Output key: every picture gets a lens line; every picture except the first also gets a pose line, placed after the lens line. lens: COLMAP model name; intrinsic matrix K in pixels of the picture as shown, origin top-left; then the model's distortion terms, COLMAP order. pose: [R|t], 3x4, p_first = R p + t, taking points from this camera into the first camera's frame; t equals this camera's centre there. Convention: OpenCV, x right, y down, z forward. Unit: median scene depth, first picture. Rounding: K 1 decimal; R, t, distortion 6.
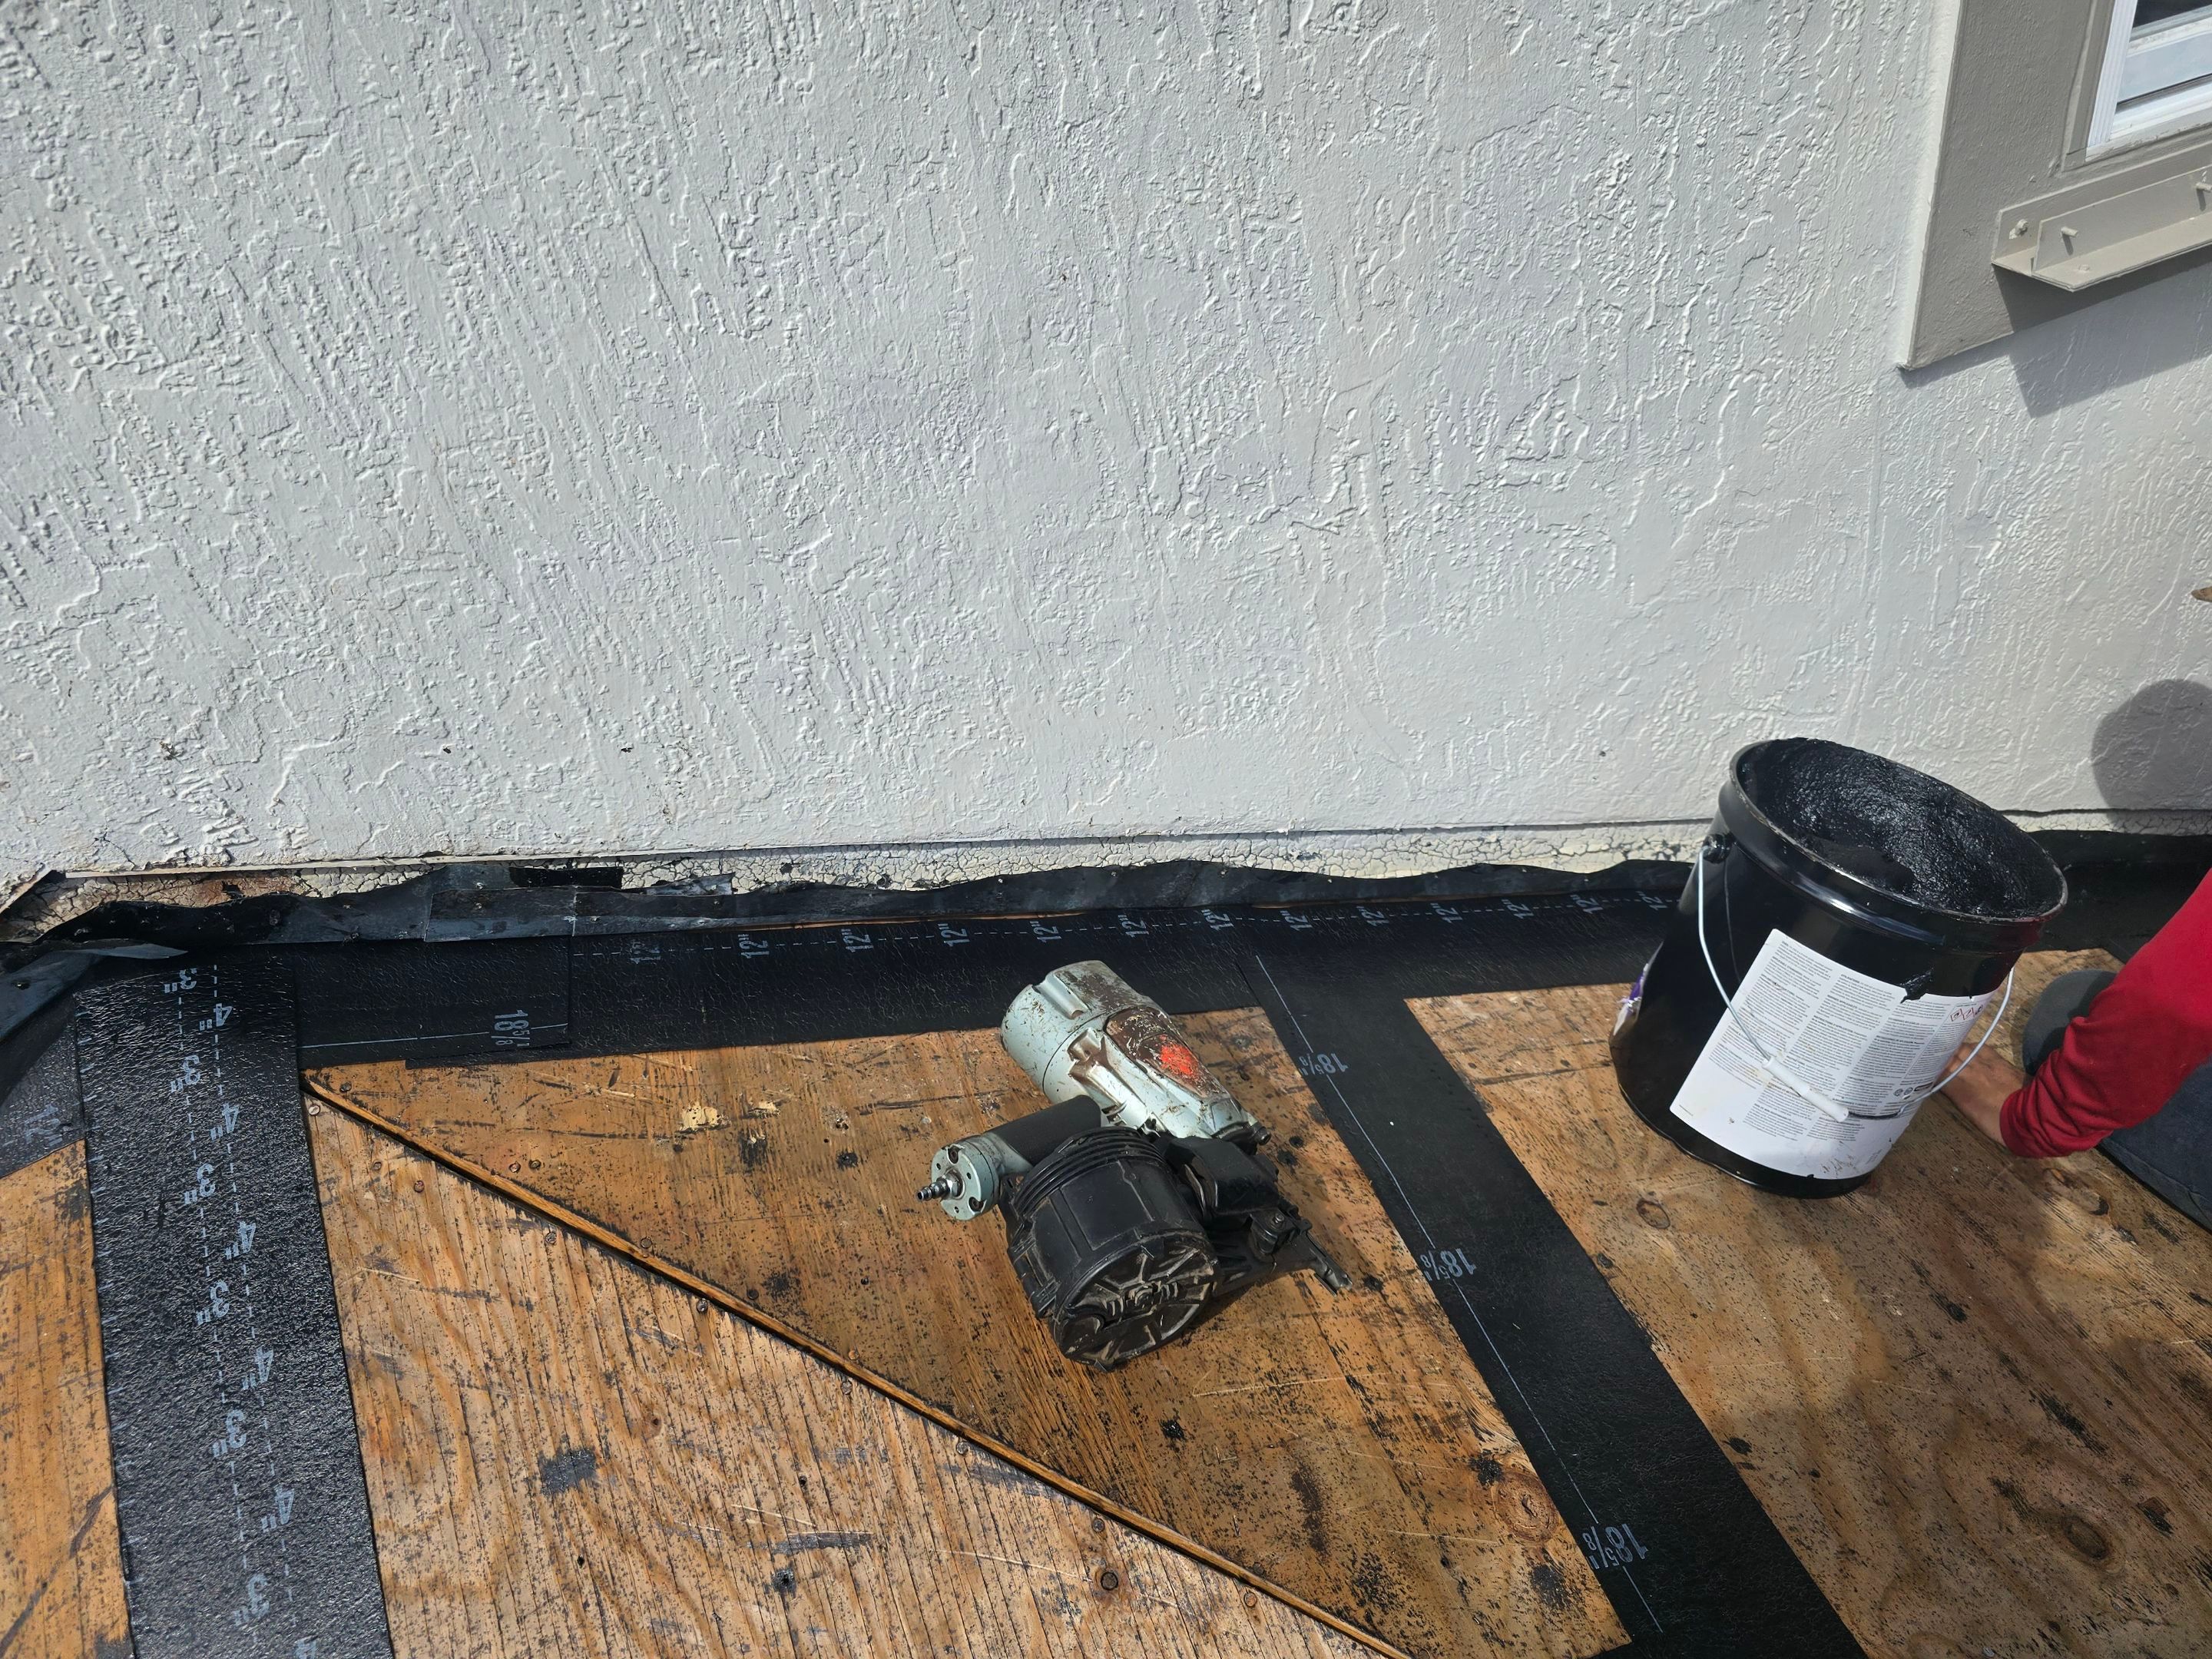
lens RADIAL K [[1473.0, 0, 1106.0], [0, 1473.0, 829.5], [0, 0, 1]] dist [0.029329, -0.030068]
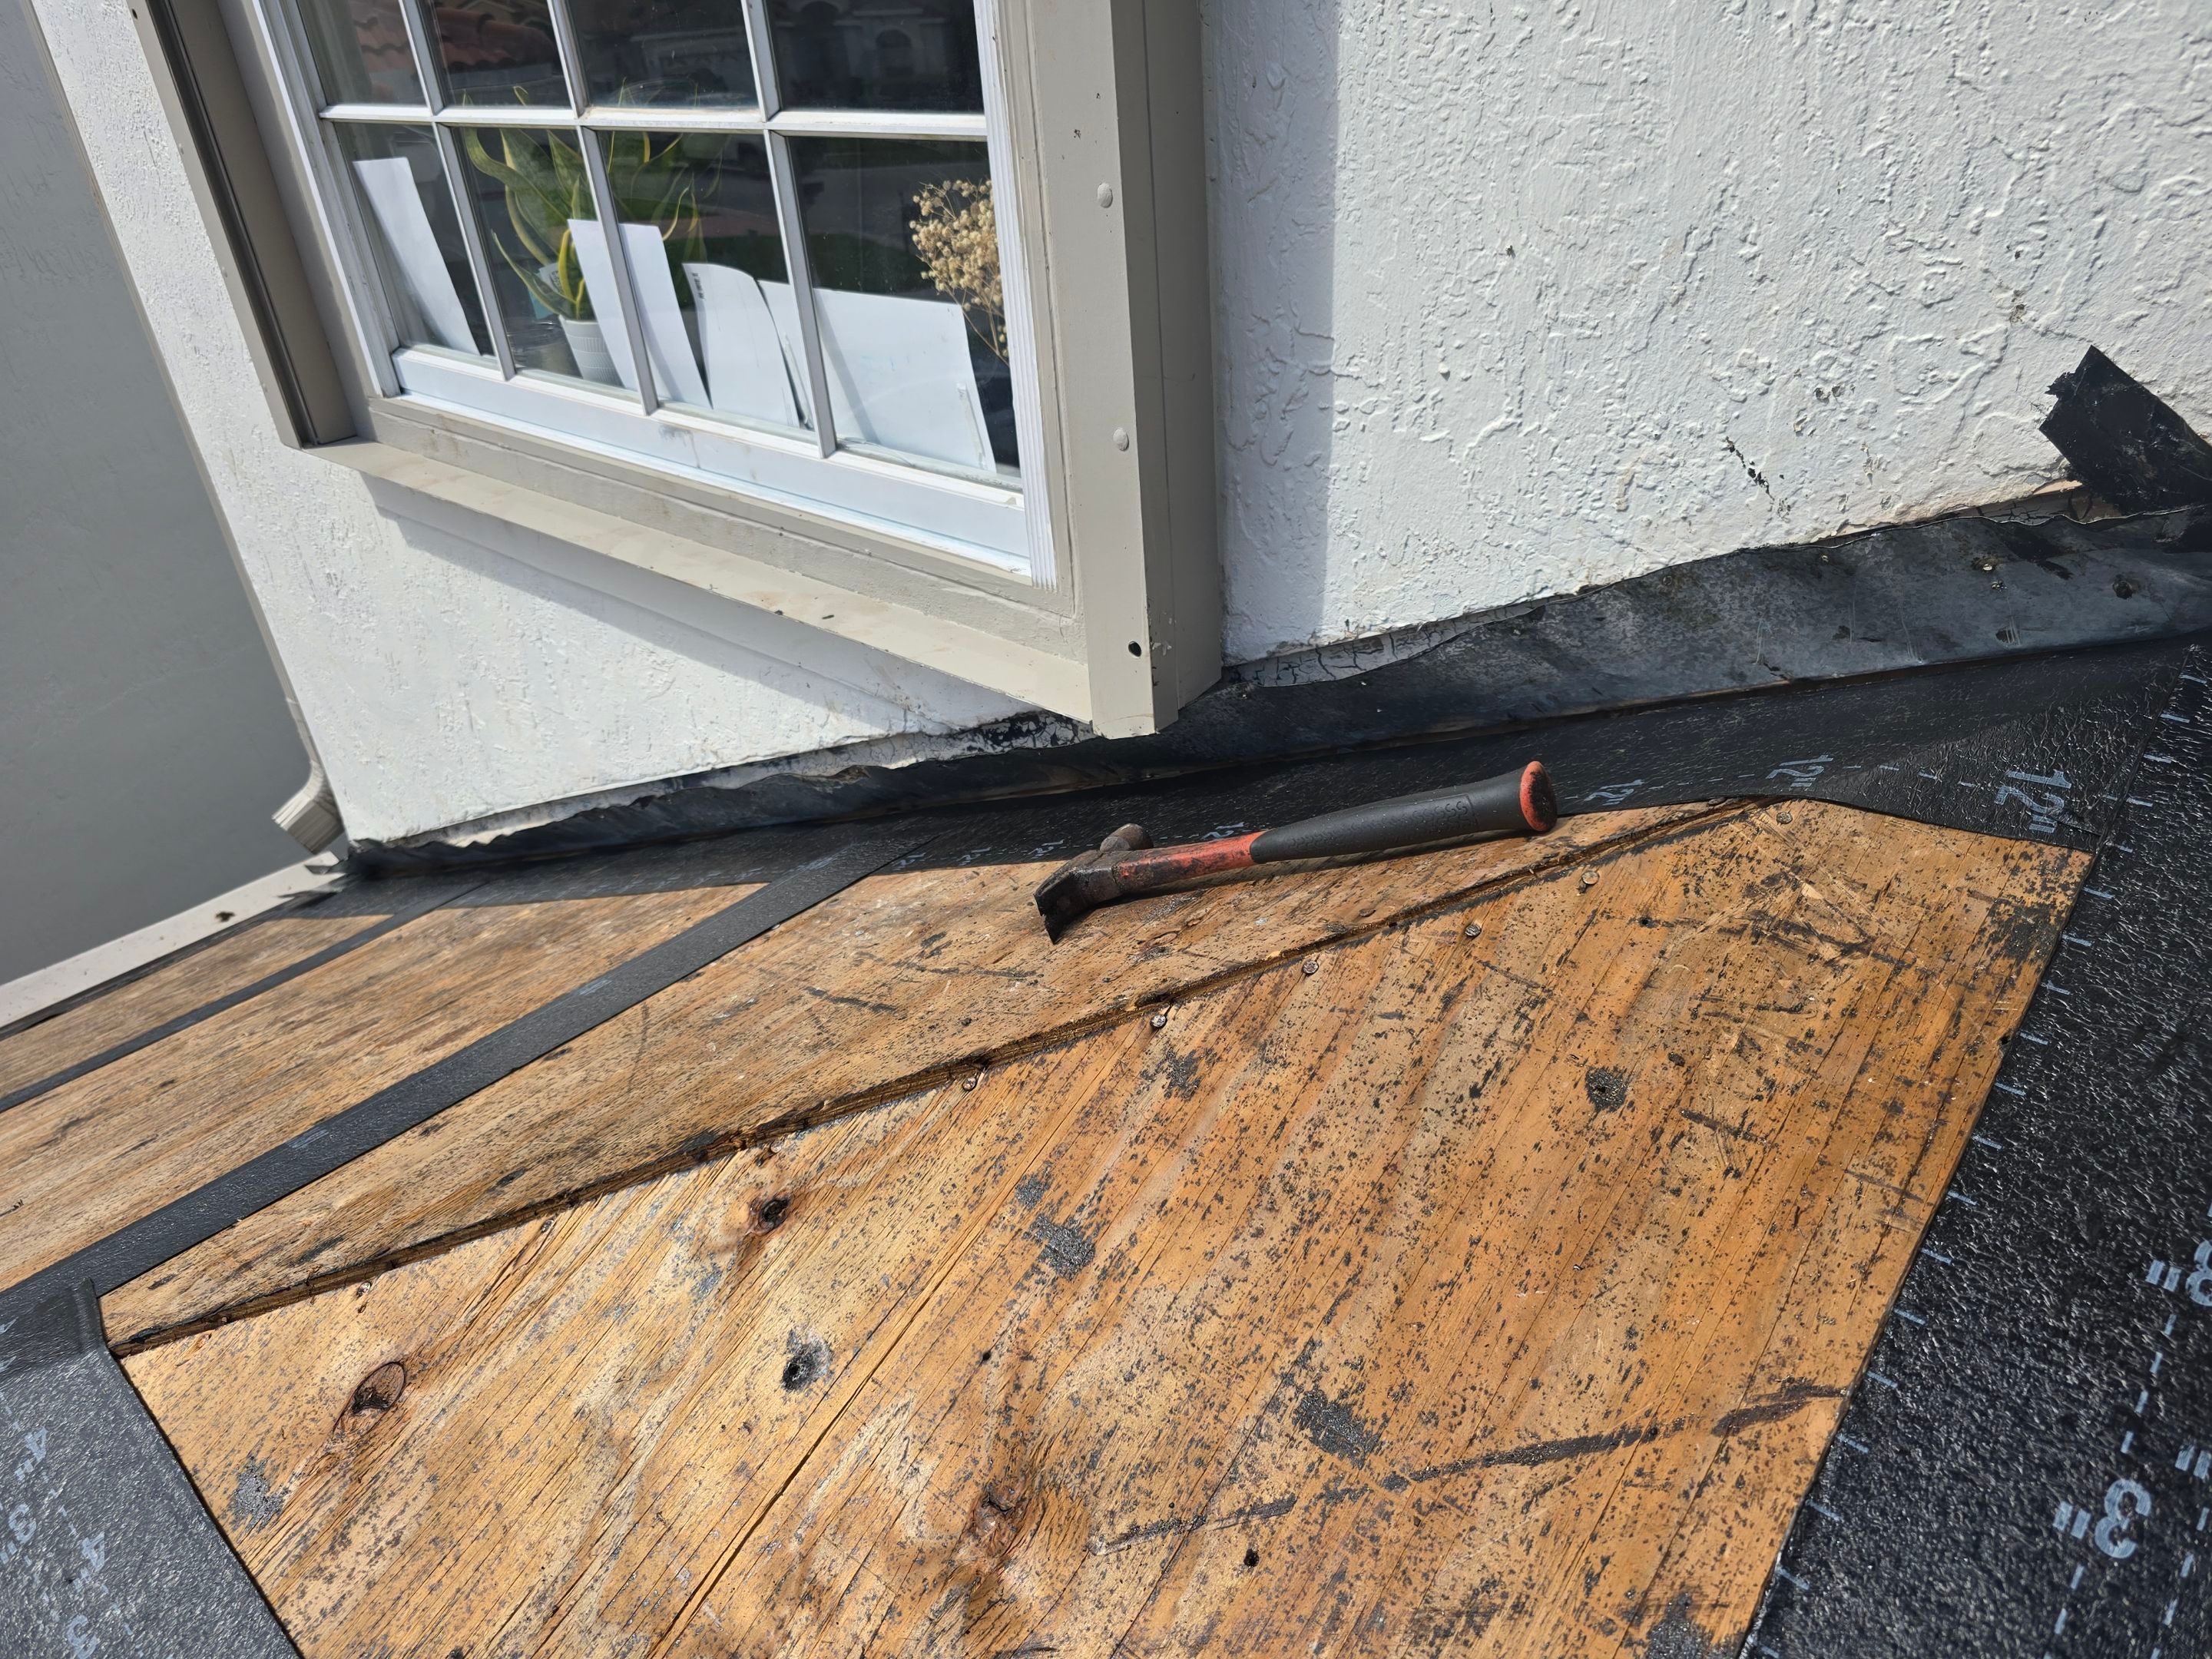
lens RADIAL K [[1473.0, 0, 1106.0], [0, 1473.0, 829.5], [0, 0, 1]] dist [0.029329, -0.030068]
pose [[0.475233, 0.573067, -0.667643, -0.536714], [-0.571988, 0.777805, 0.260479, 0.288332], [0.668568, 0.258096, 0.697427, 0.391044]]
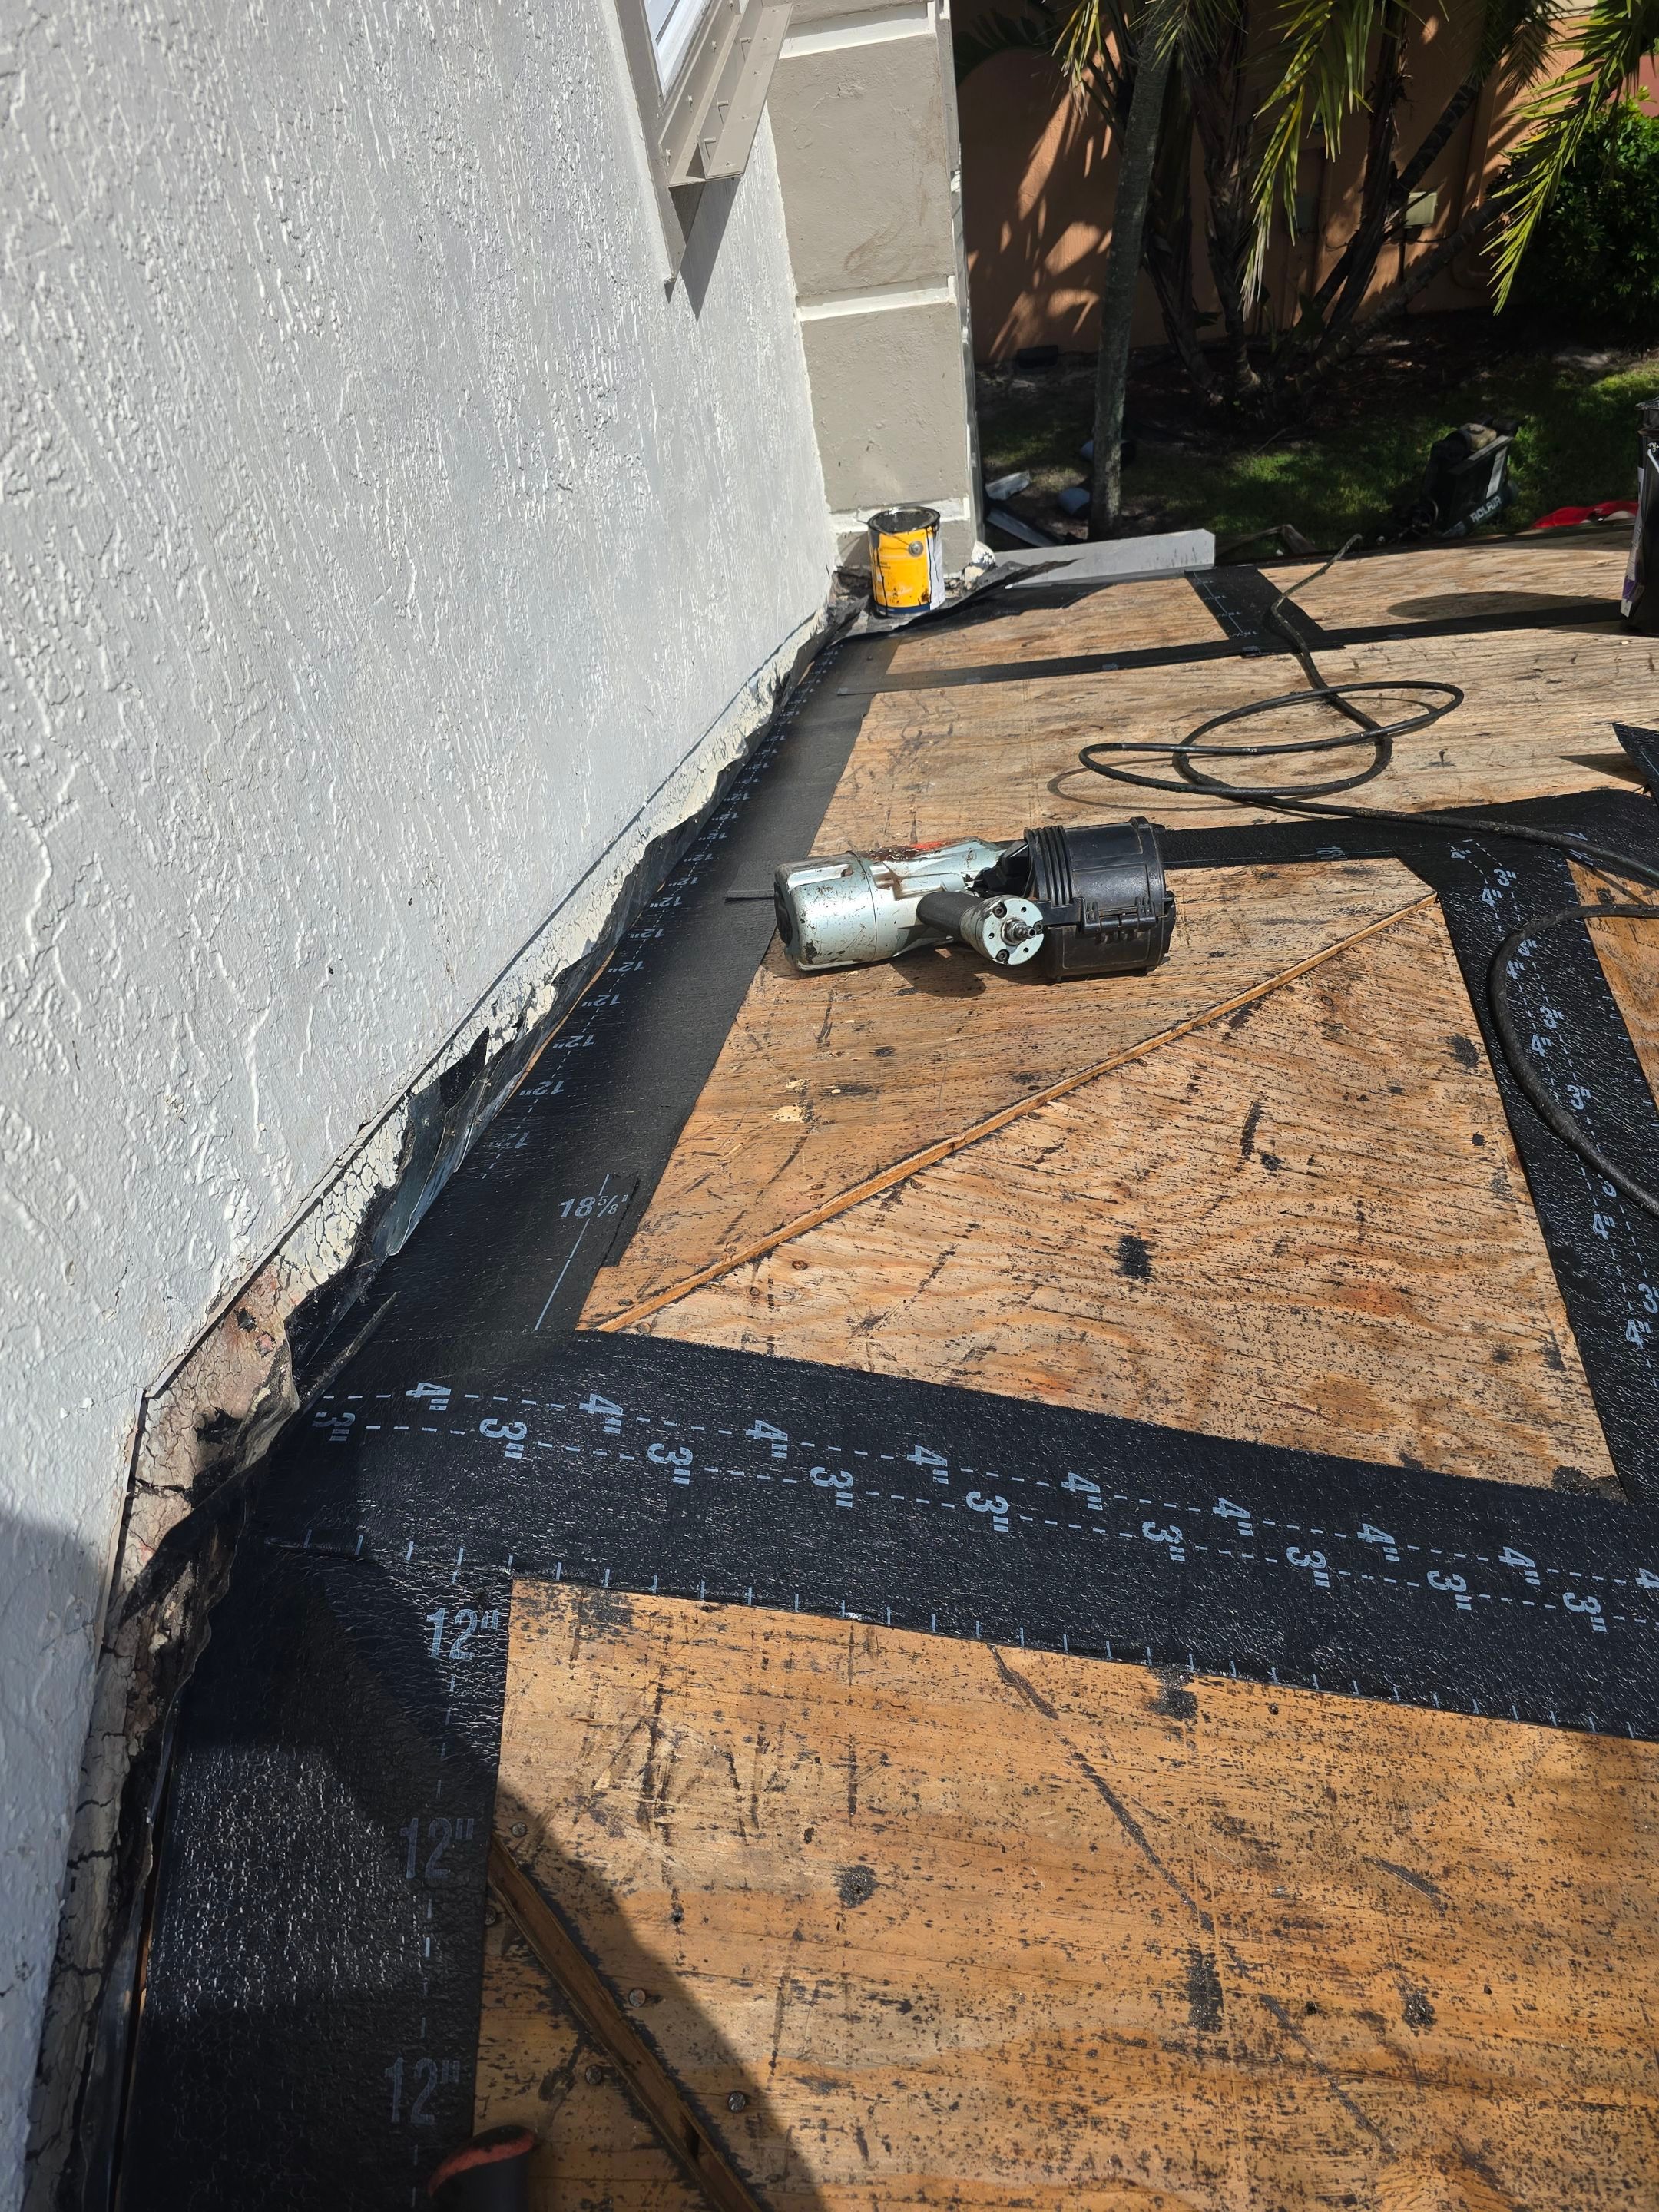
lens RADIAL K [[1473.0, 0, 829.5], [0, 1473.0, 1106.0], [0, 0, 1]] dist [0.029329, -0.030068]
pose [[0.409668, -0.598811, 0.688184, -1.043033], [0.649249, 0.721330, 0.241163, -0.023646], [-0.640819, 0.348006, 0.684283, 0.386986]]
